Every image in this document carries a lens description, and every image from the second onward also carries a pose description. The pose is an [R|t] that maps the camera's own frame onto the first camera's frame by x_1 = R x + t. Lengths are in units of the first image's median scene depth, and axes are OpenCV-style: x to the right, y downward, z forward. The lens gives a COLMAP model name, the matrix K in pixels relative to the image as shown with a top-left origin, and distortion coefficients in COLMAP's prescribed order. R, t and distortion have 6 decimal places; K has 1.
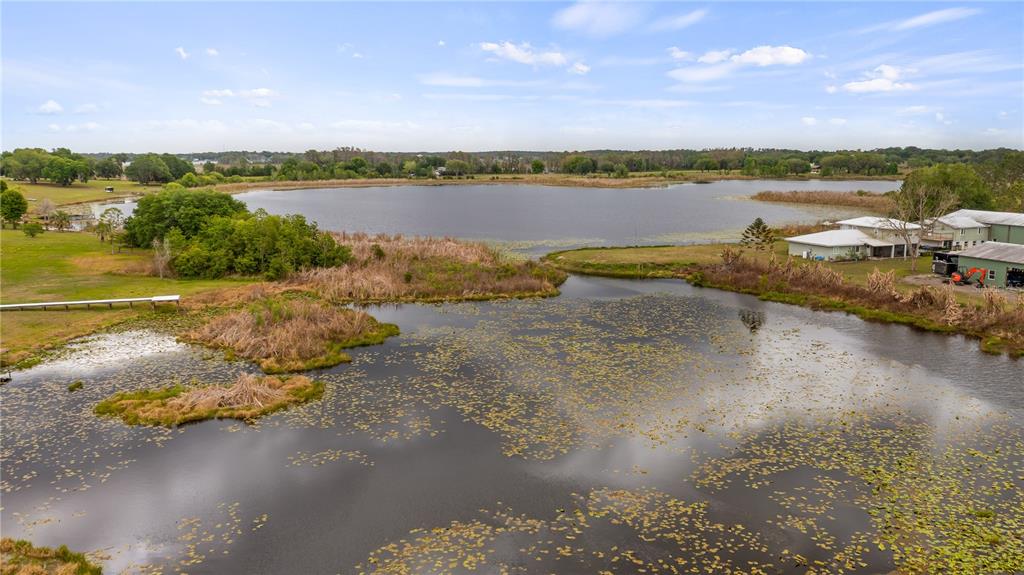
lens RADIAL K [[809.0, 0, 512.0], [0, 809.0, 287.5], [0, 0, 1]] dist [-0.014127, -0.000817]
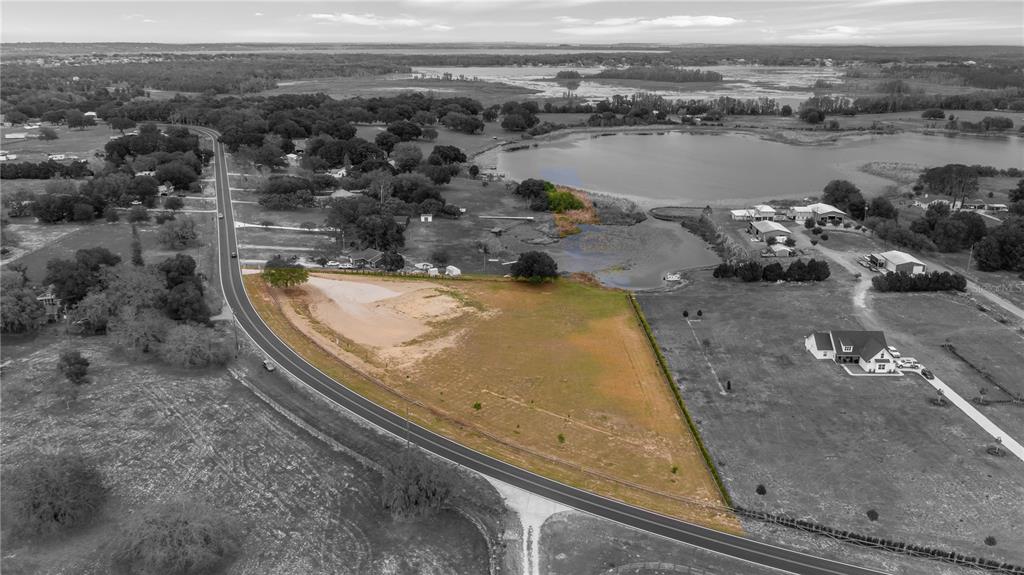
lens RADIAL K [[809.0, 0, 512.0], [0, 809.0, 287.5], [0, 0, 1]] dist [-0.014127, -0.000817]
pose [[0.919513, 0.116515, -0.375394, 0.794407], [-0.064589, 0.986862, 0.148094, -0.179886], [0.387717, -0.111928, 0.914958, -2.108785]]
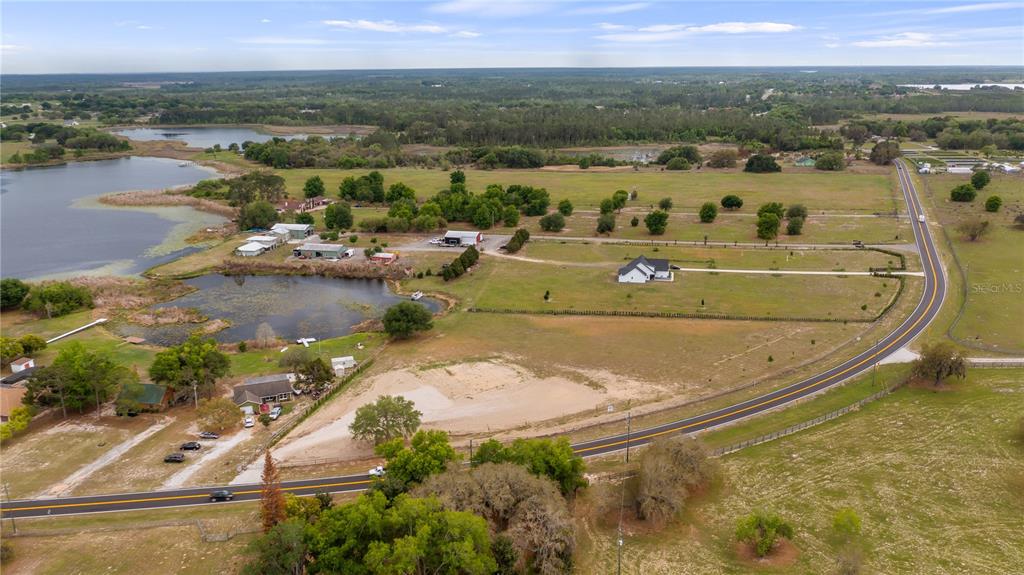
lens RADIAL K [[809.0, 0, 512.0], [0, 809.0, 287.5], [0, 0, 1]] dist [-0.014127, -0.000817]
pose [[0.548852, -0.229535, 0.803788, -1.465955], [0.146132, 0.973101, 0.178102, -0.309538], [-0.823047, 0.019707, 0.567631, -1.397441]]
